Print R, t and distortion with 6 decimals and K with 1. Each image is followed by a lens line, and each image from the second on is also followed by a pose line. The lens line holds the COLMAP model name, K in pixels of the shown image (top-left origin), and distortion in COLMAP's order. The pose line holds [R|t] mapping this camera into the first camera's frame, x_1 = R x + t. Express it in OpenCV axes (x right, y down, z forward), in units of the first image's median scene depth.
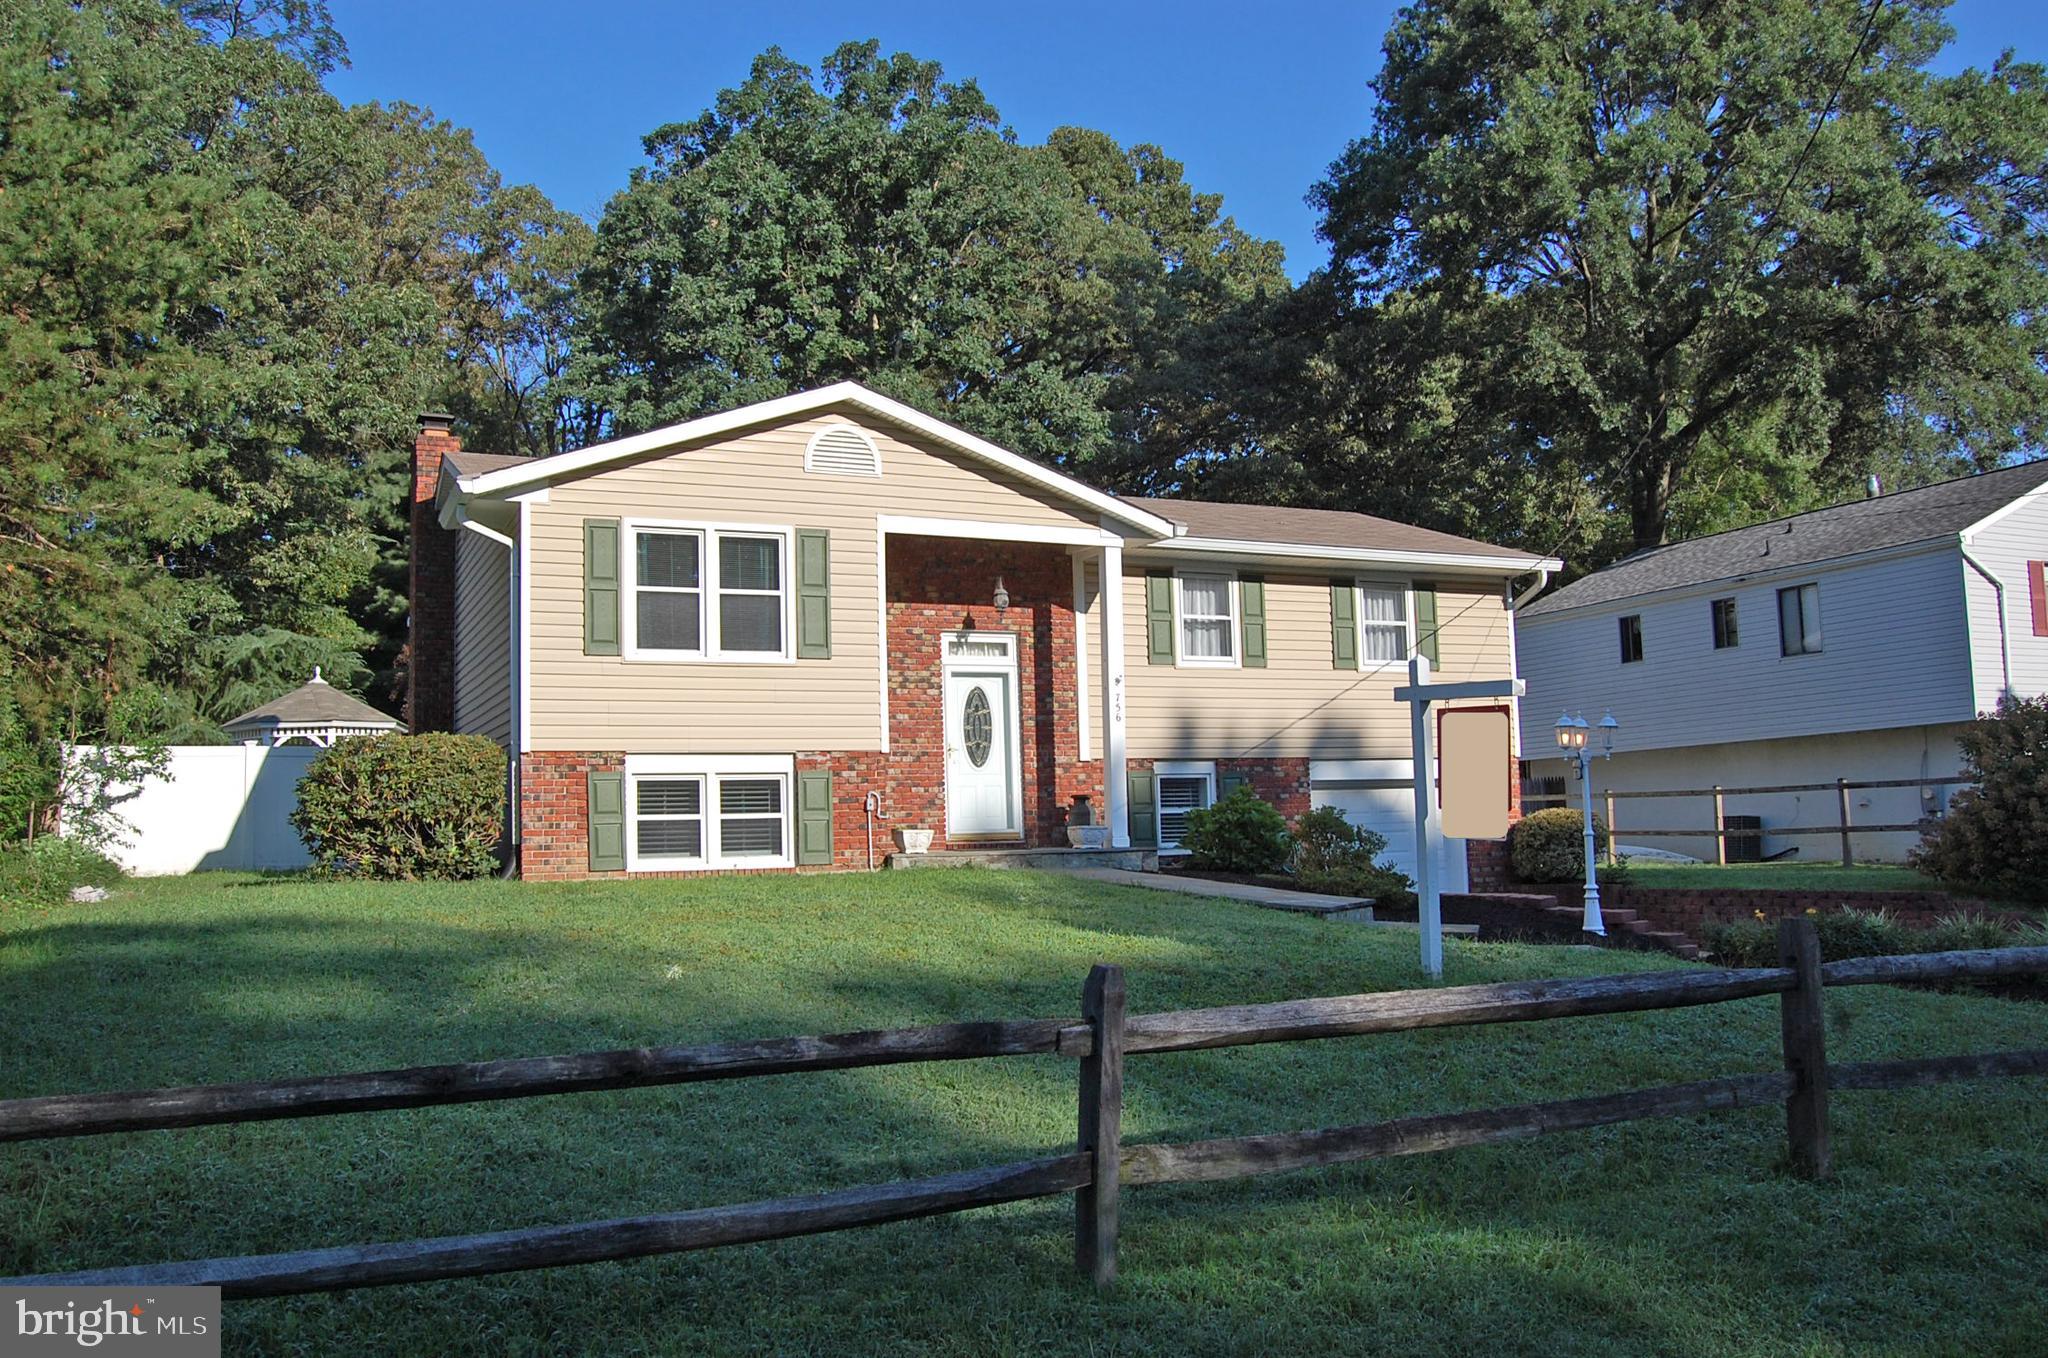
lens RADIAL K [[1741.5, 0, 1026.9], [0, 1741.5, 690.1], [0, 0, 1]] dist [-0.089293, 0.012954]
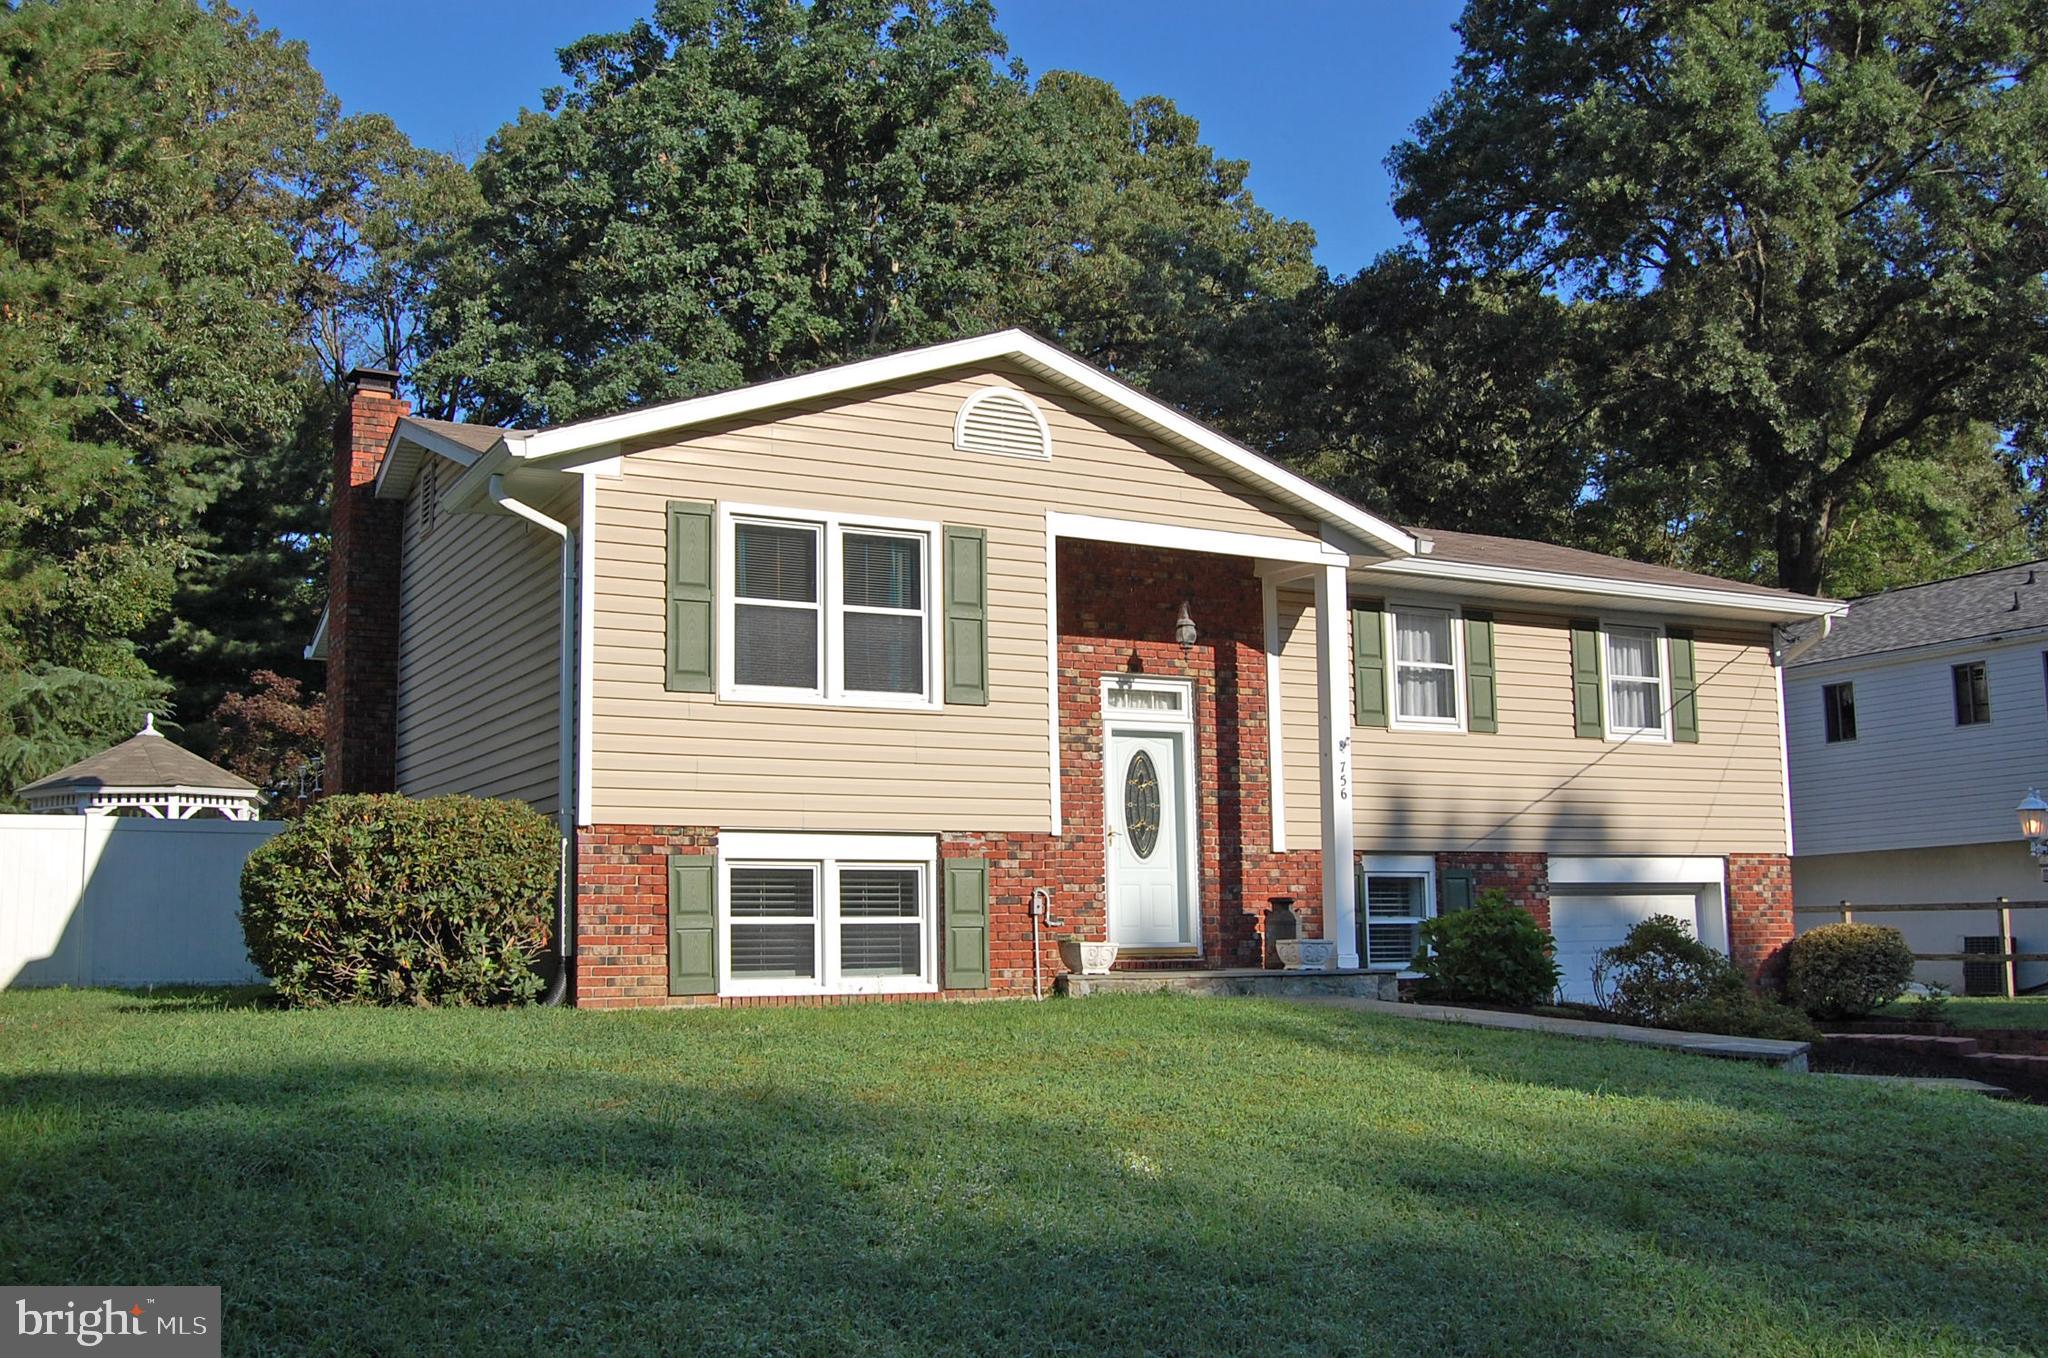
lens RADIAL K [[2101.6, 0, 1027.4], [0, 2101.6, 680.4], [0, 0, 1]] dist [-0.074055, 0.000000]
pose [[0.997349, 0.020881, 0.069709, -0.132041], [-0.017624, 0.998738, -0.047024, 0.010651], [-0.070603, 0.045671, 0.996458, 0.101201]]
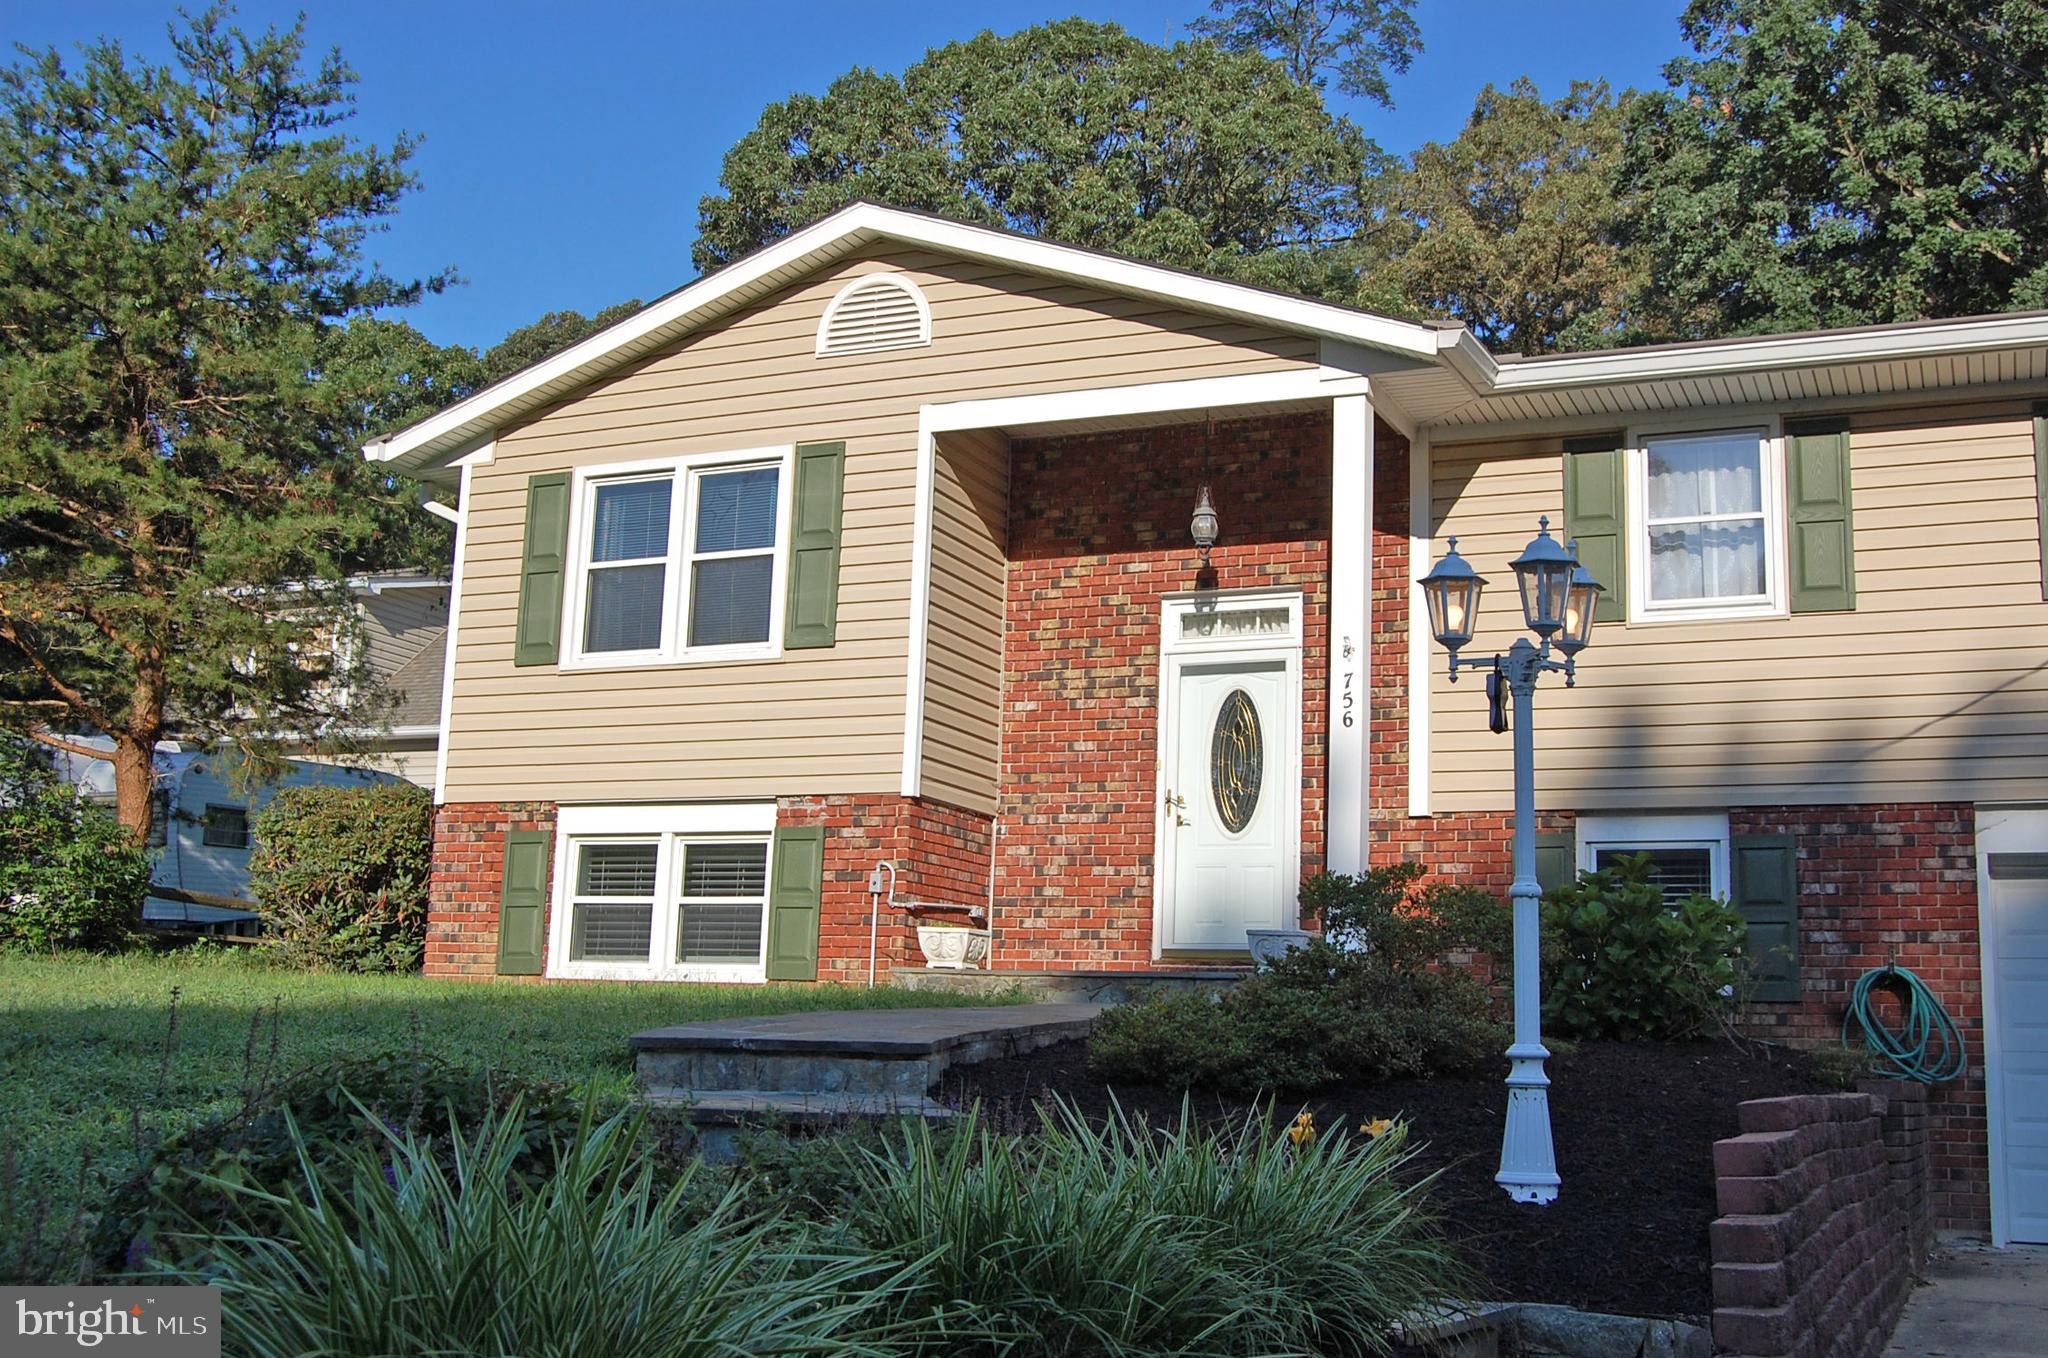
lens RADIAL K [[2109.6, 0, 1033.3], [0, 2109.6, 676.2], [0, 0, 1]] dist [-0.064160, 0.000000]
pose [[0.655477, -0.087166, -0.750168, 0.412870], [0.013952, 0.994545, -0.103371, 0.059307], [0.755086, 0.057291, 0.653117, 0.474621]]
